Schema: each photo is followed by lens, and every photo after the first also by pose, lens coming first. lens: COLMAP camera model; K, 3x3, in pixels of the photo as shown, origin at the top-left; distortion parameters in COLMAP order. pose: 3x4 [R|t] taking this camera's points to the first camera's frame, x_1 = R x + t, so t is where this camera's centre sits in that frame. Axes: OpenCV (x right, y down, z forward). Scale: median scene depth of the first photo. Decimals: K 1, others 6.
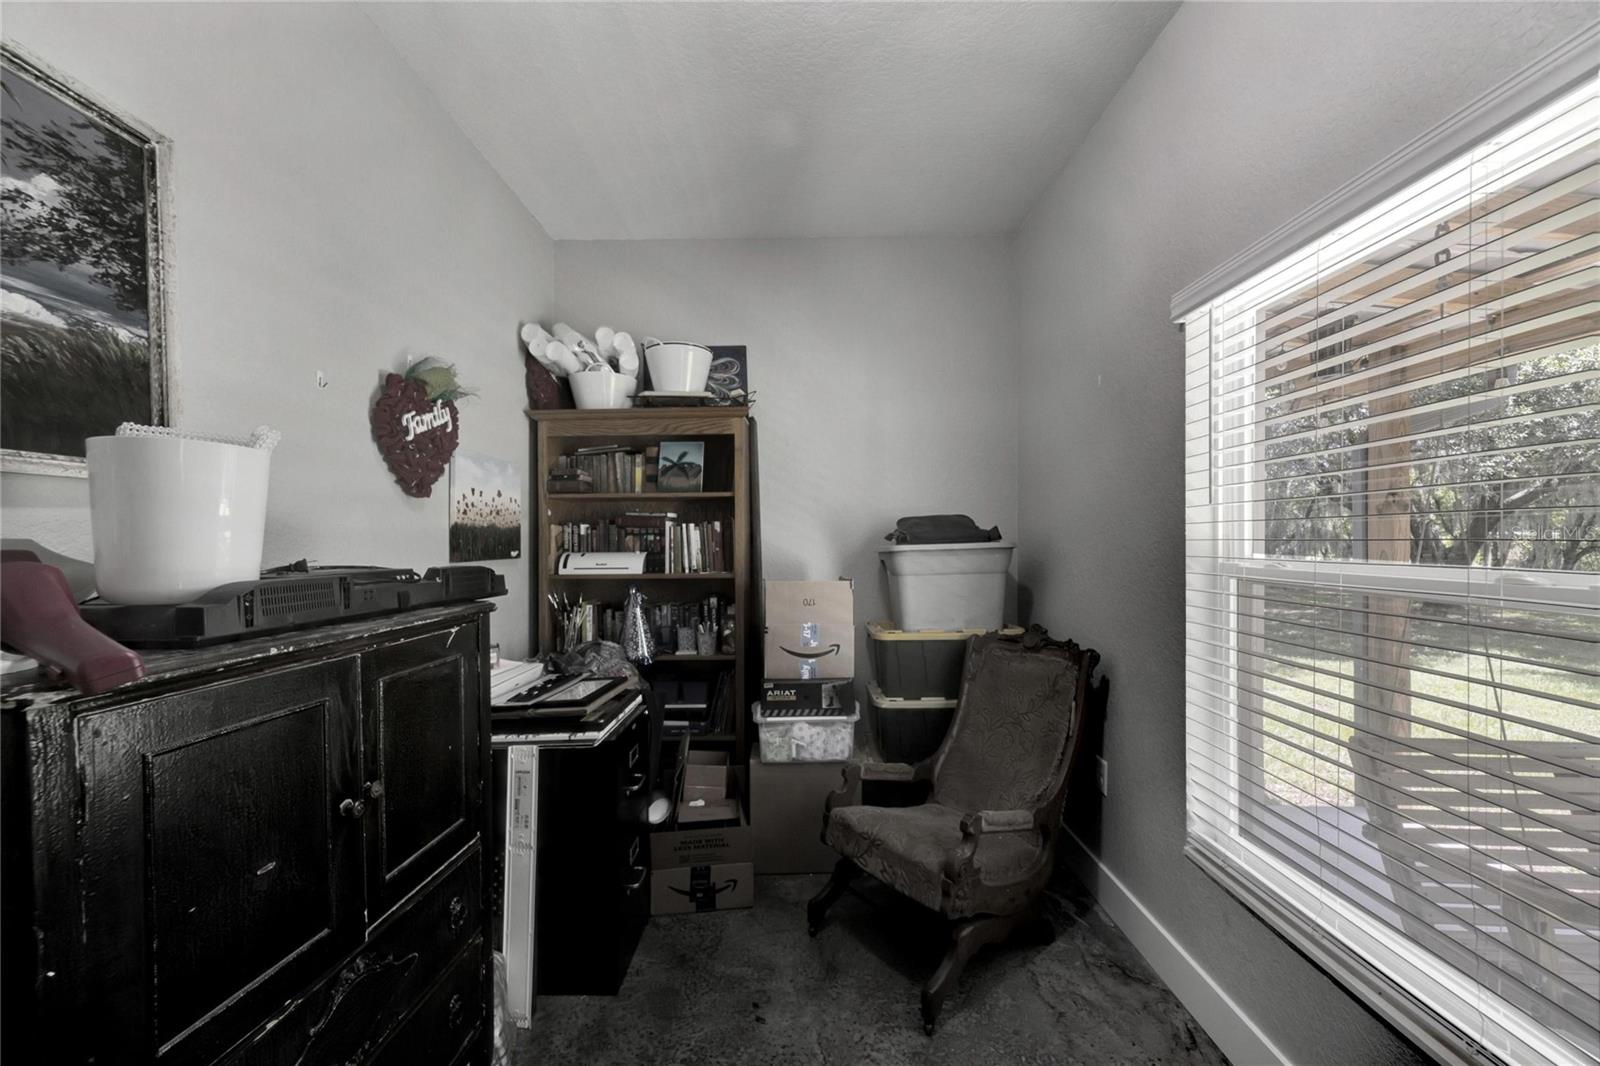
lens RADIAL K [[612.7, 0, 799.3], [0, 612.7, 543.1], [0, 0, 1]] dist [-0.000600, -0.000196]
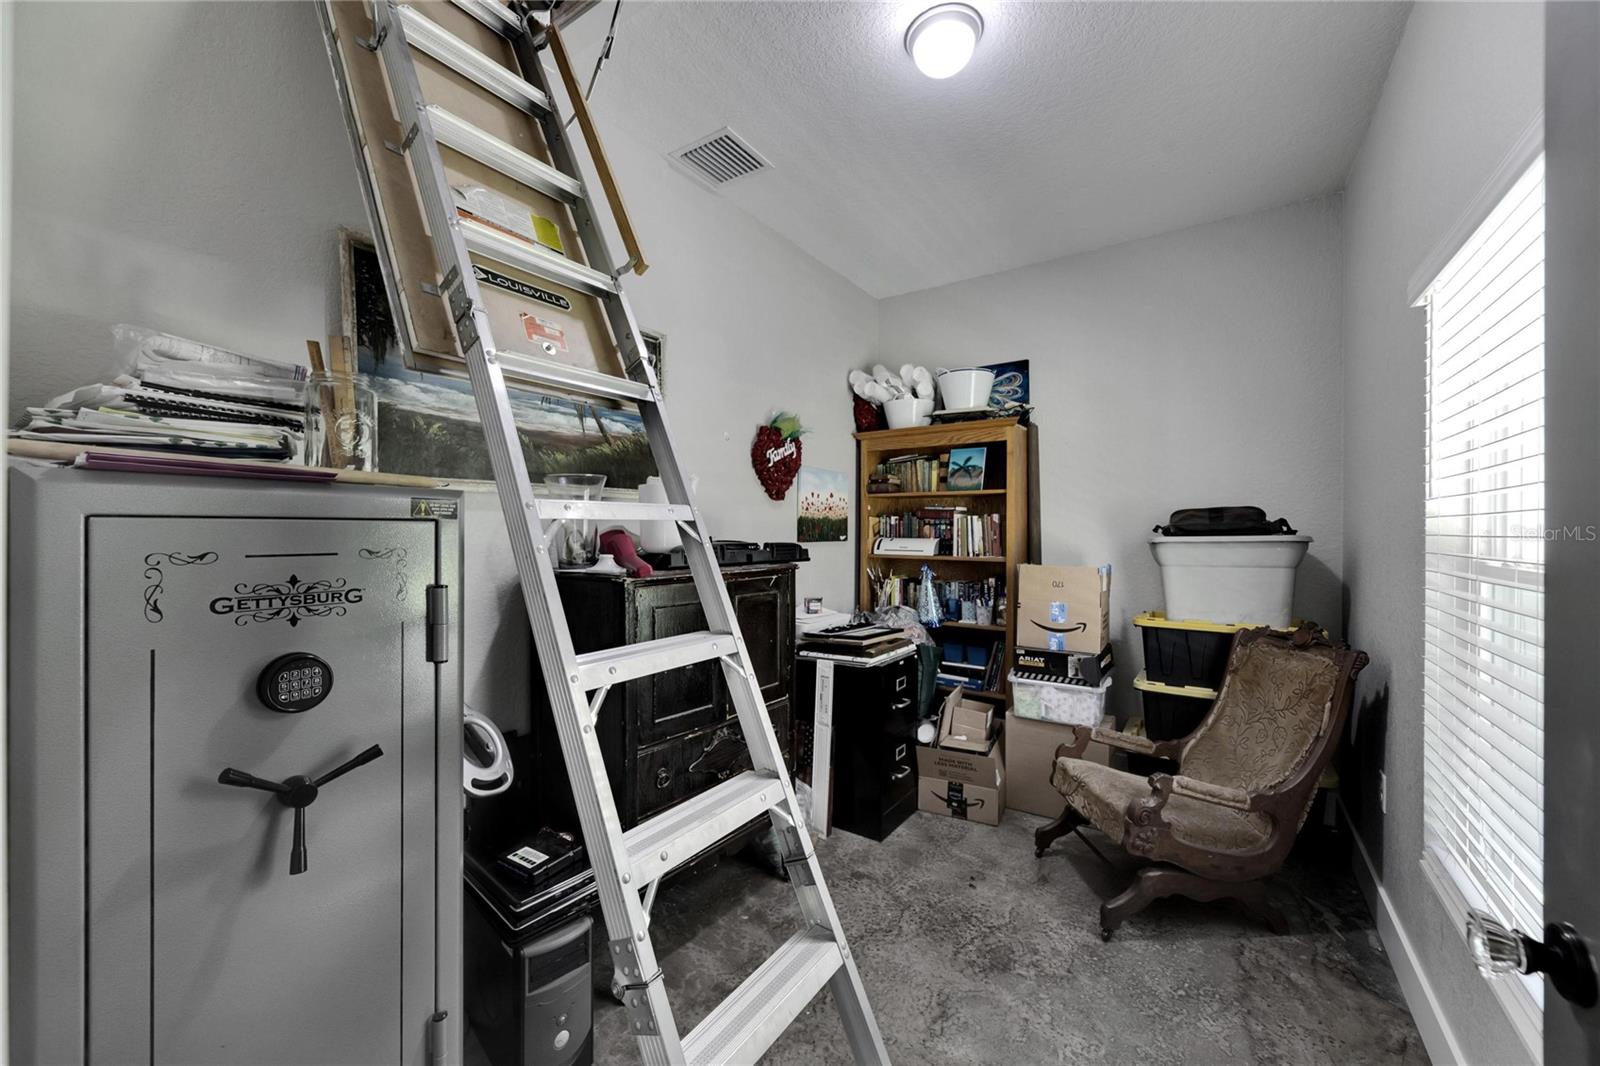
lens RADIAL K [[612.7, 0, 799.3], [0, 612.7, 543.1], [0, 0, 1]] dist [-0.000600, -0.000196]
pose [[0.827208, 0.025054, -0.561337, 0.256207], [-0.014842, 0.999631, 0.022744, -0.000472], [0.561700, -0.010482, 0.827274, -0.228445]]
